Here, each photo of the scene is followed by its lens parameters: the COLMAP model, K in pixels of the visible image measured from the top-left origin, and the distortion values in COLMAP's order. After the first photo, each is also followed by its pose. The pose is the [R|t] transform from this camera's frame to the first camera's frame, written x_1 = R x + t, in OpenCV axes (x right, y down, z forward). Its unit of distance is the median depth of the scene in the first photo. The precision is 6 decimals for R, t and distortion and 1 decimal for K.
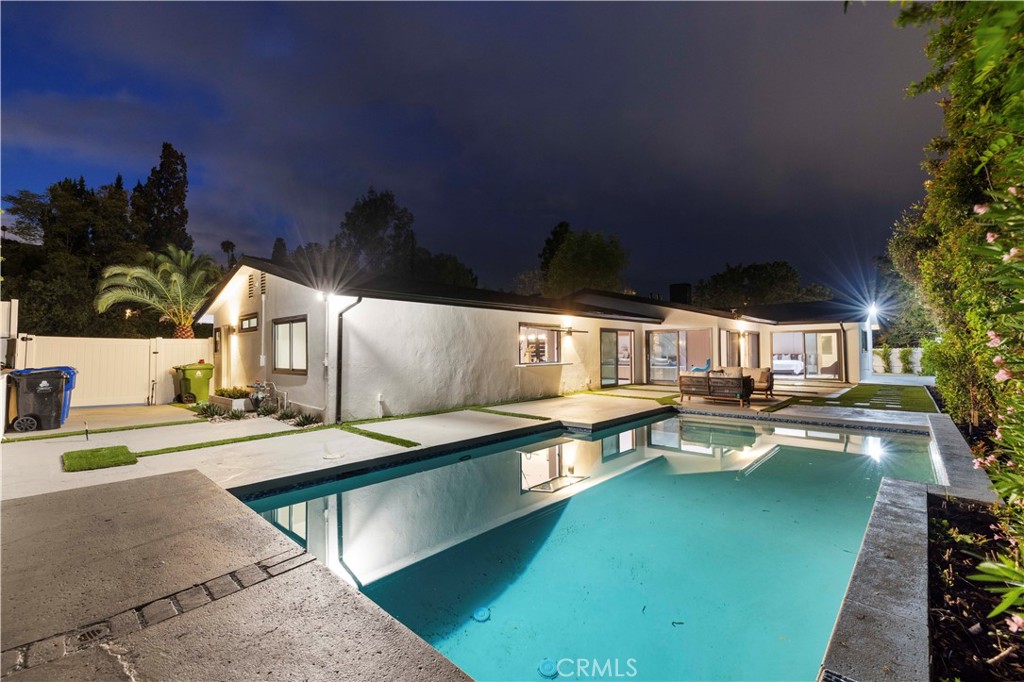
lens RADIAL K [[449.0, 0, 518.2], [0, 449.0, 344.7], [0, 0, 1]] dist [0.002165, -0.000007]
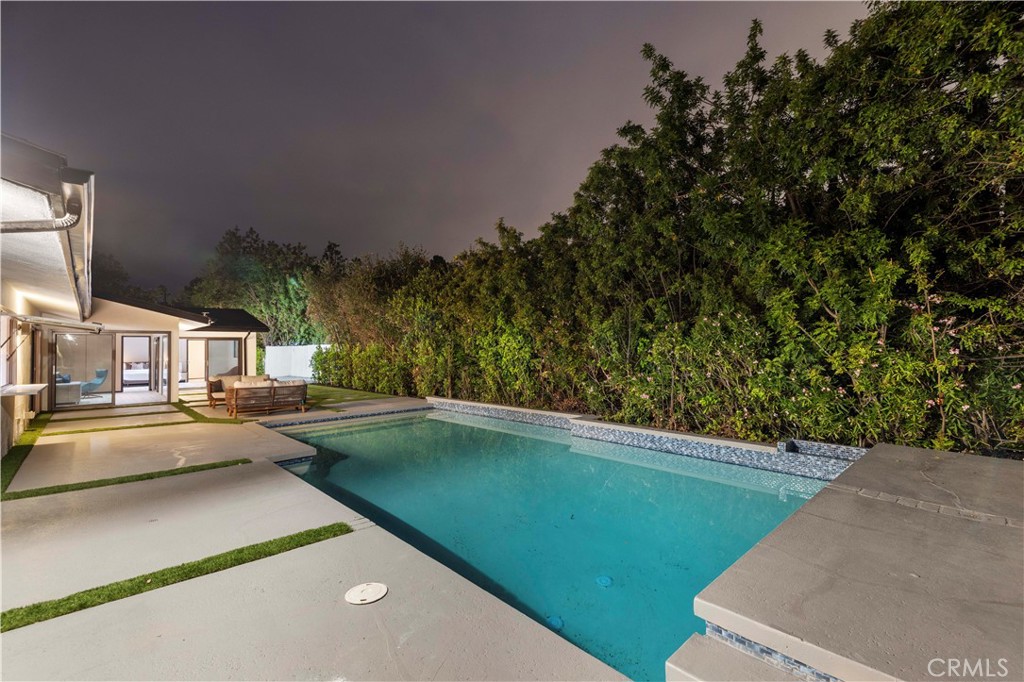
lens RADIAL K [[449.0, 0, 501.7], [0, 449.0, 341.0], [0, 0, 1]] dist [0.002165, -0.000007]
pose [[0.069259, 0.027413, 0.997222, -0.423430], [-0.005291, 0.999618, -0.027111, -0.000121], [-0.997585, -0.003399, 0.069378, 0.402223]]
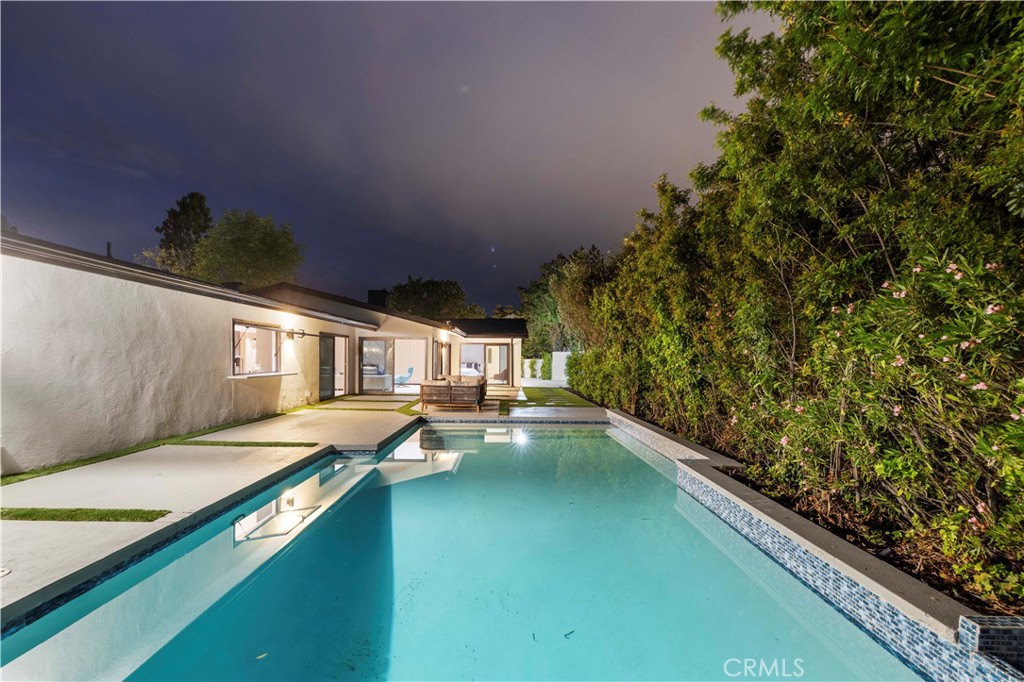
lens RADIAL K [[449.0, 0, 507.4], [0, 449.0, 369.5], [0, 0, 1]] dist [0.002165, -0.000007]
pose [[0.731762, -0.002571, 0.681556, -0.163563], [-0.024916, 0.999224, 0.030521, 0.000147], [-0.681105, -0.039316, 0.731130, 0.140471]]
